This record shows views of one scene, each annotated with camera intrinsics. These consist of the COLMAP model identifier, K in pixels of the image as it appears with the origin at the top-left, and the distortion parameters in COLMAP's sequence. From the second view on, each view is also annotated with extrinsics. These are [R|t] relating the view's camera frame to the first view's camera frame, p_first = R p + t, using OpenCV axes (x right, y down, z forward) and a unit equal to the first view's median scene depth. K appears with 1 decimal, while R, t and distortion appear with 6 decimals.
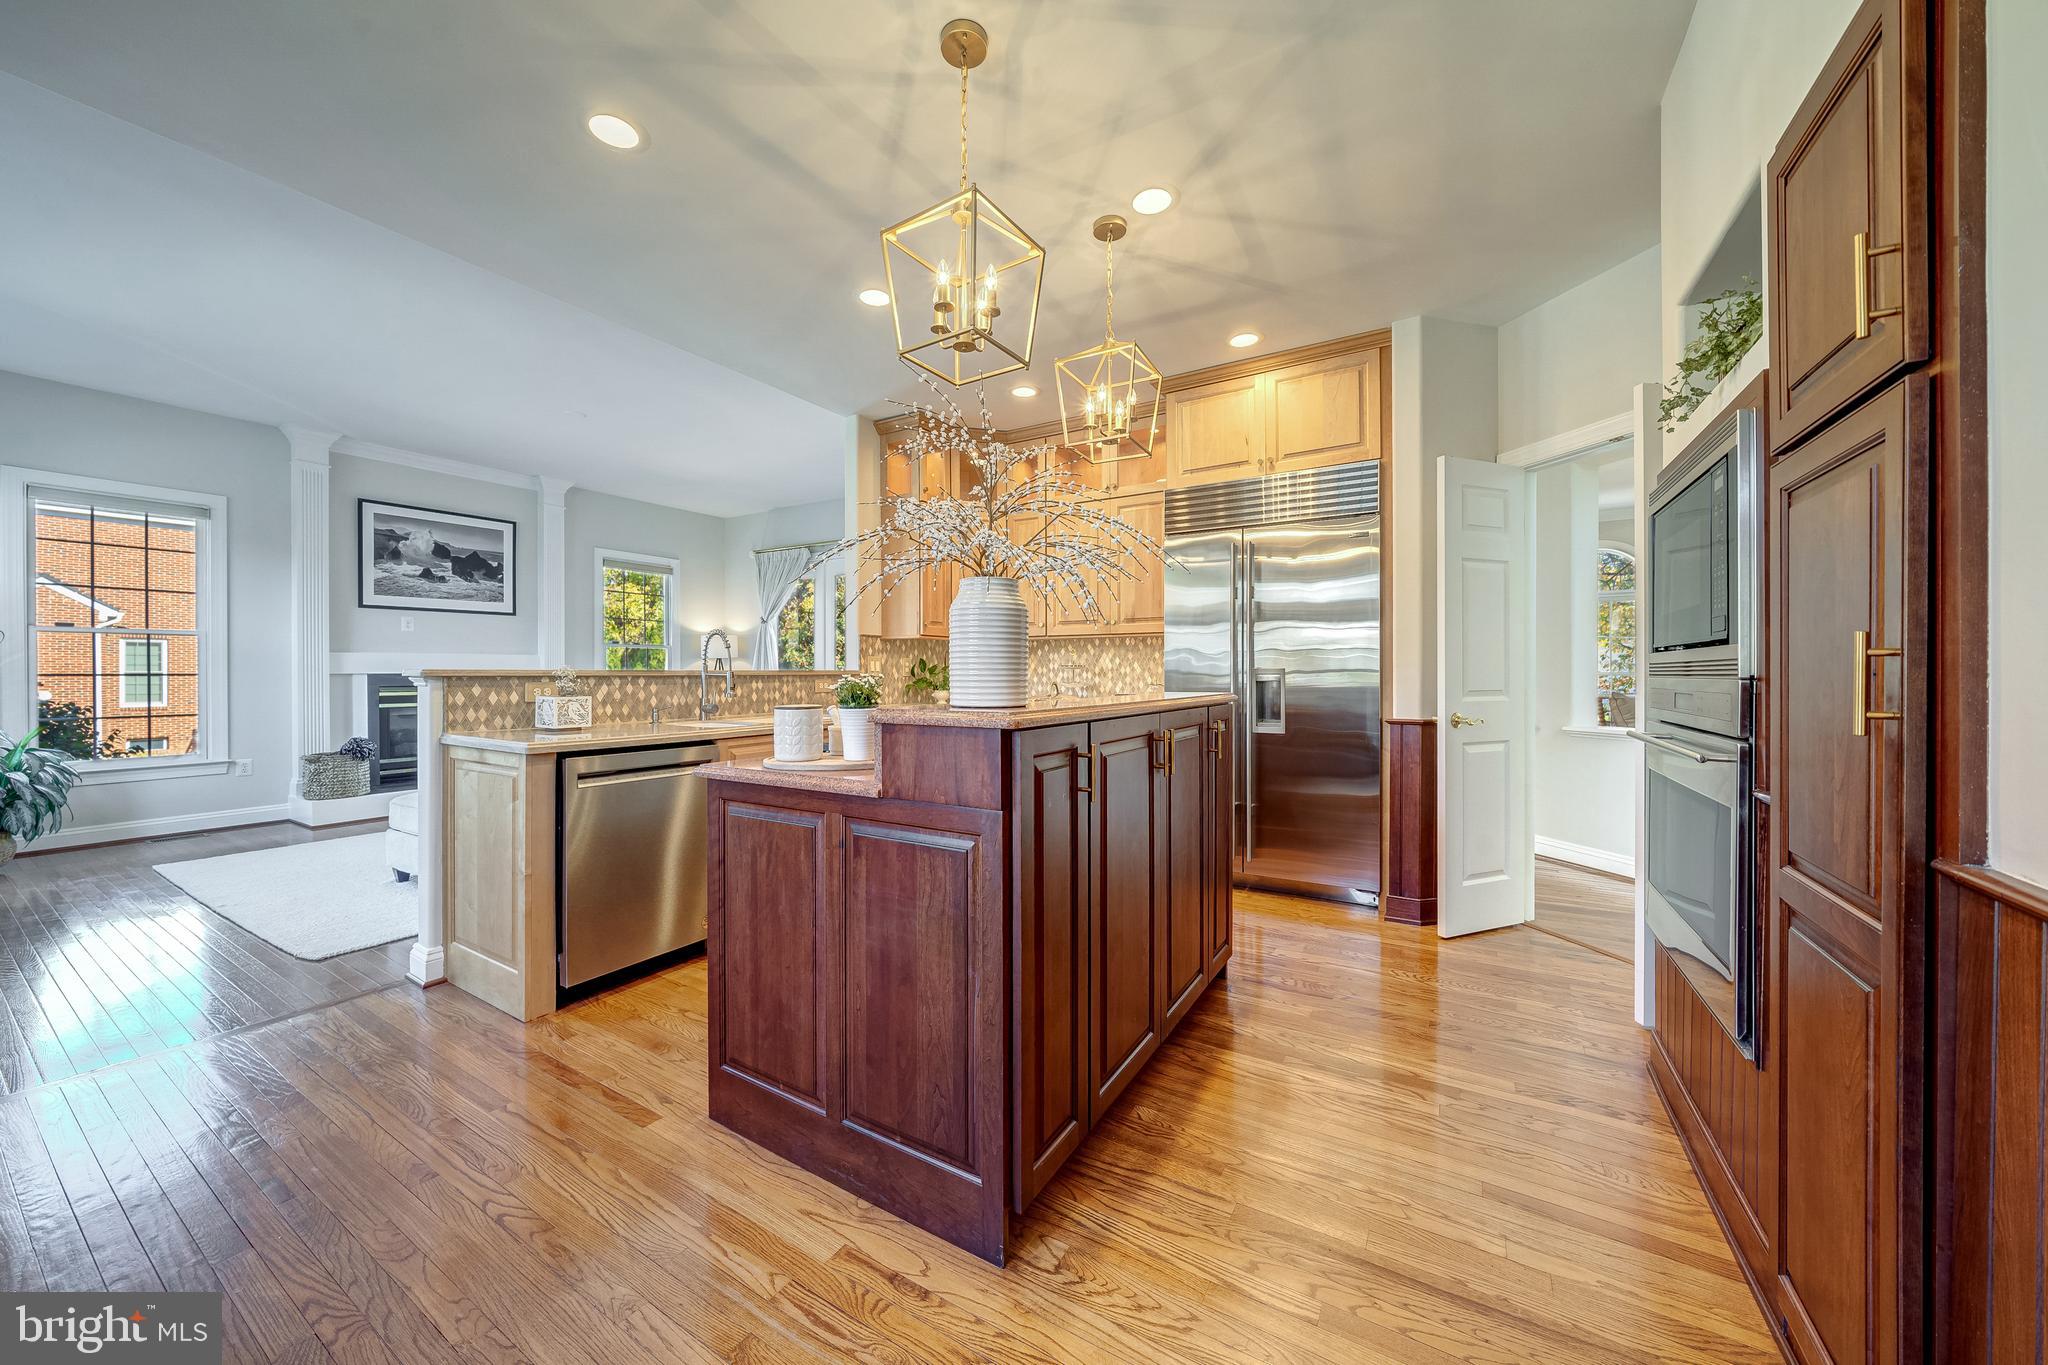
lens RADIAL K [[700.9, 0, 980.2], [0, 700.9, 674.6], [0, 0, 1]] dist [-0.000539, 0.000054]
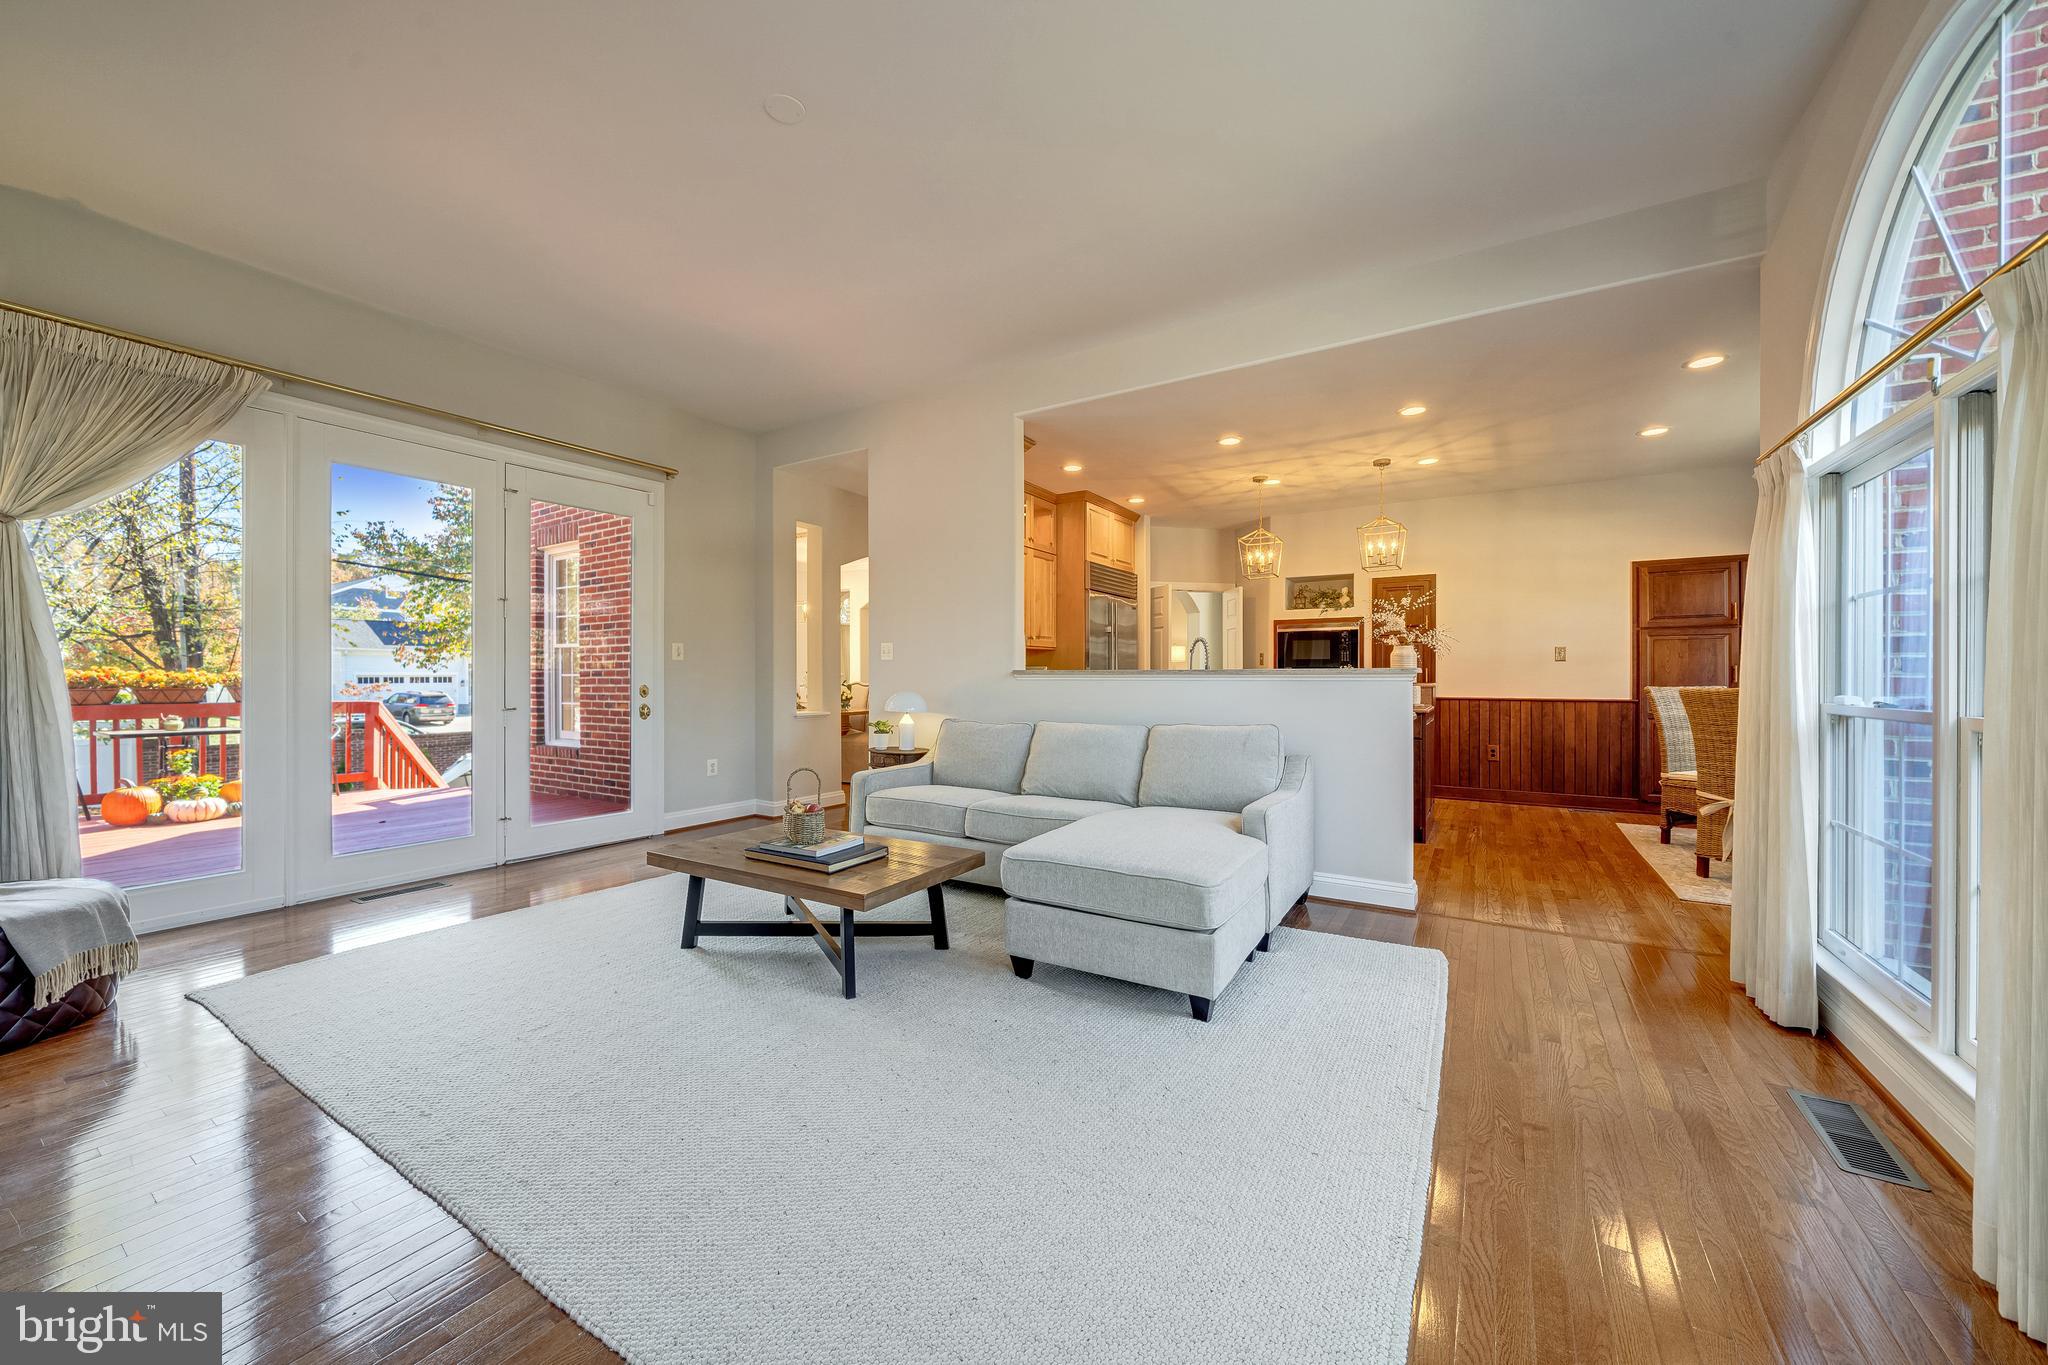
lens RADIAL K [[737.0, 0, 1028.5], [0, 737.0, 670.2], [0, 0, 1]] dist [-0.001515, -0.000288]
pose [[0.005527, 0.012342, 0.999909, -1.158878], [0.004259, 0.999914, -0.012366, 0.007734], [-0.999976, 0.004327, 0.005474, 0.913665]]
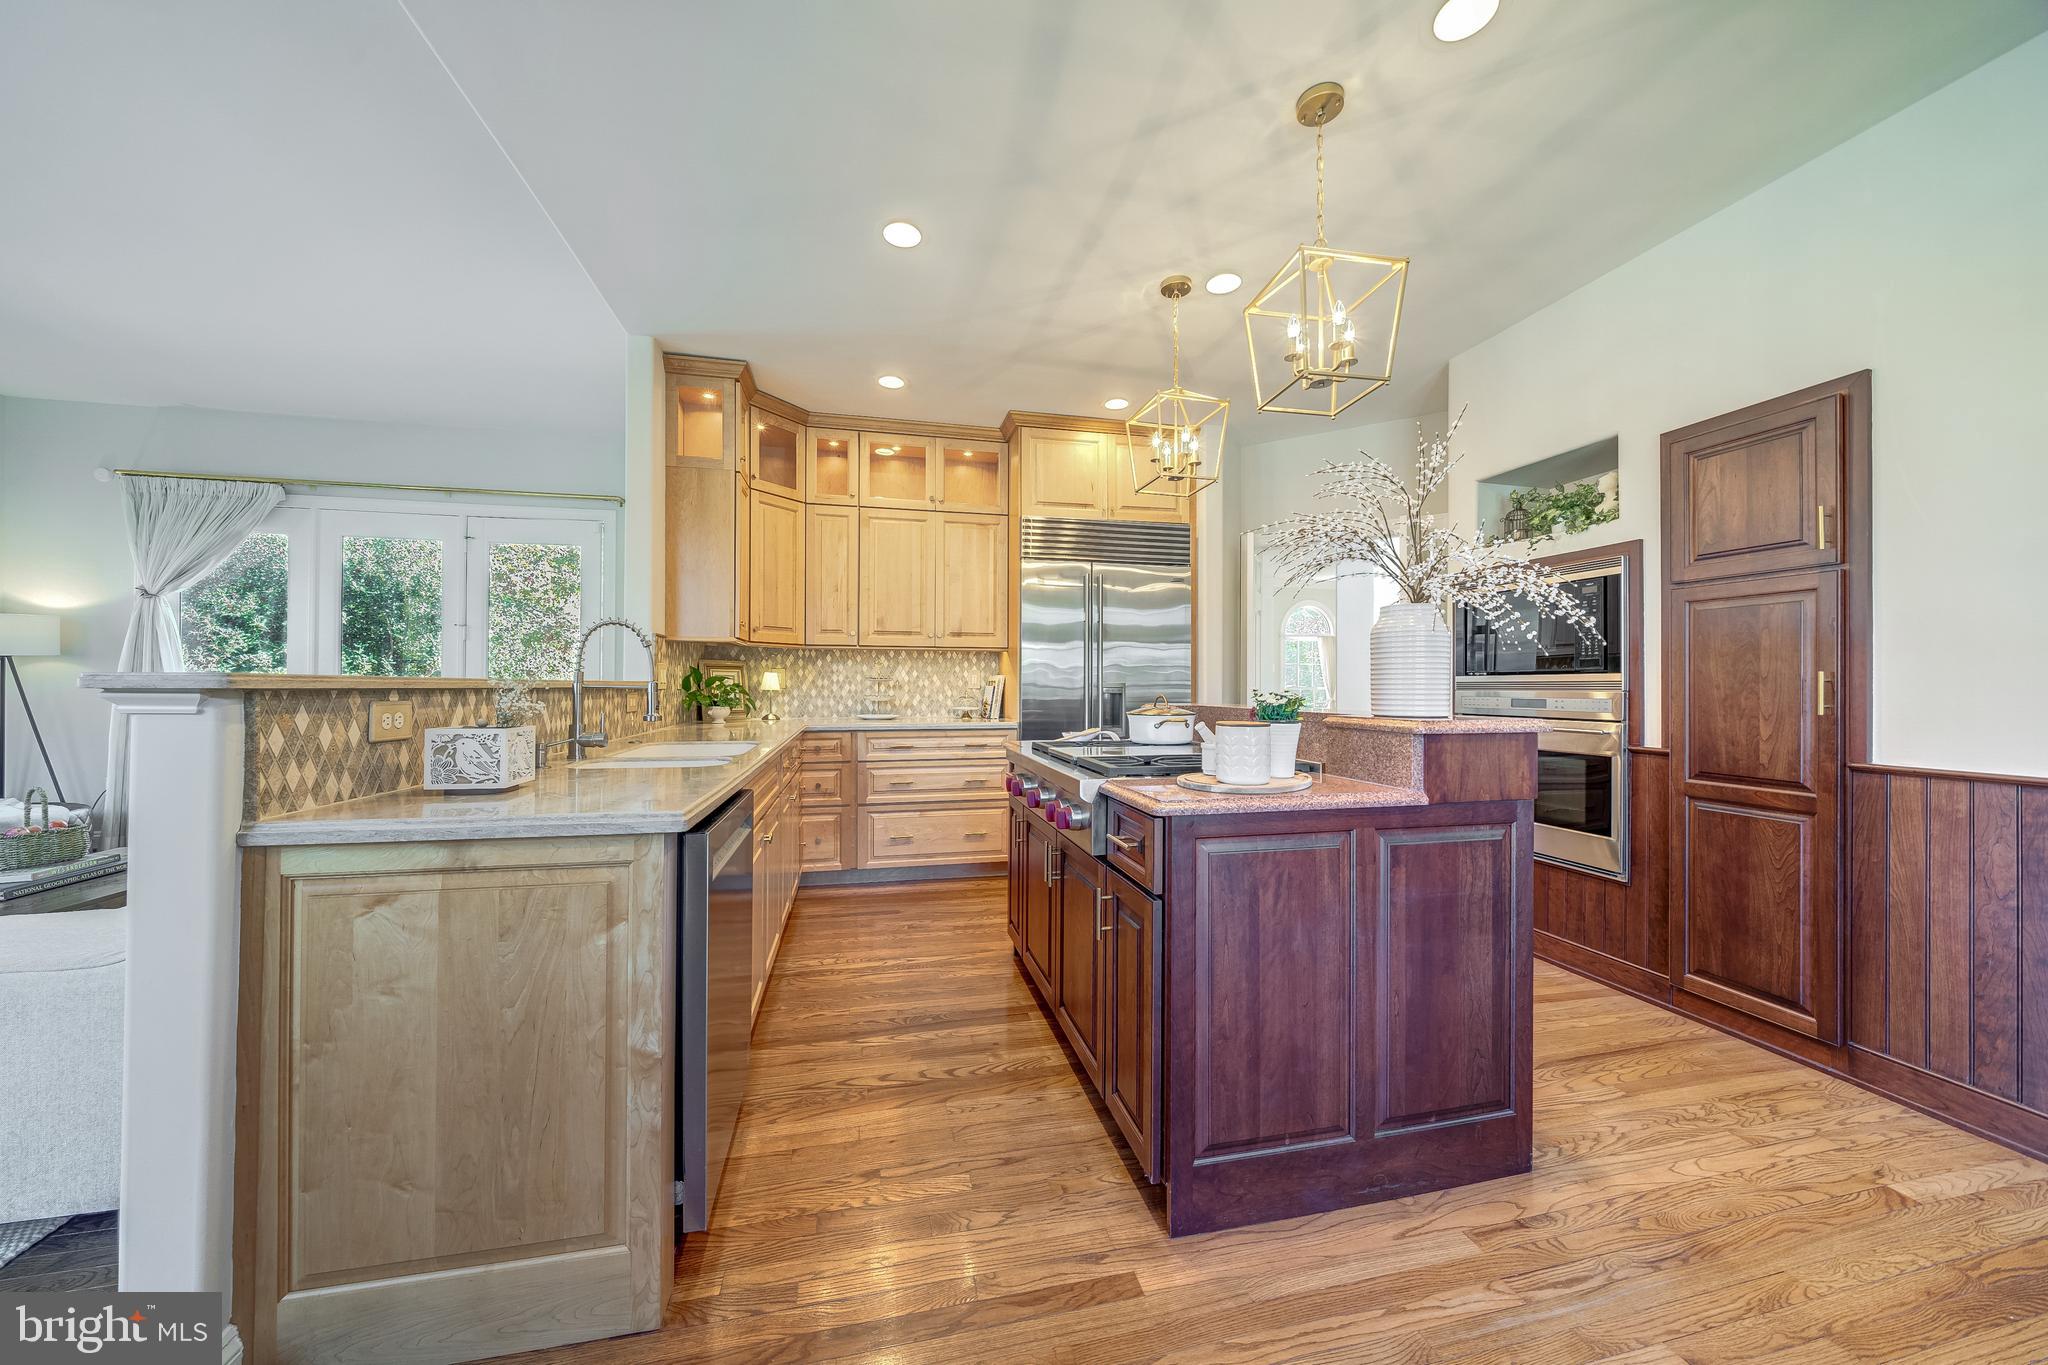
lens RADIAL K [[700.9, 0, 1004.1], [0, 700.9, 681.6], [0, 0, 1]] dist [-0.000539, 0.000054]
pose [[0.718489, 0.008152, 0.695491, -0.404701], [-0.002450, 0.999955, -0.009190, 0.000231], [-0.695534, 0.004899, 0.718476, 0.205049]]
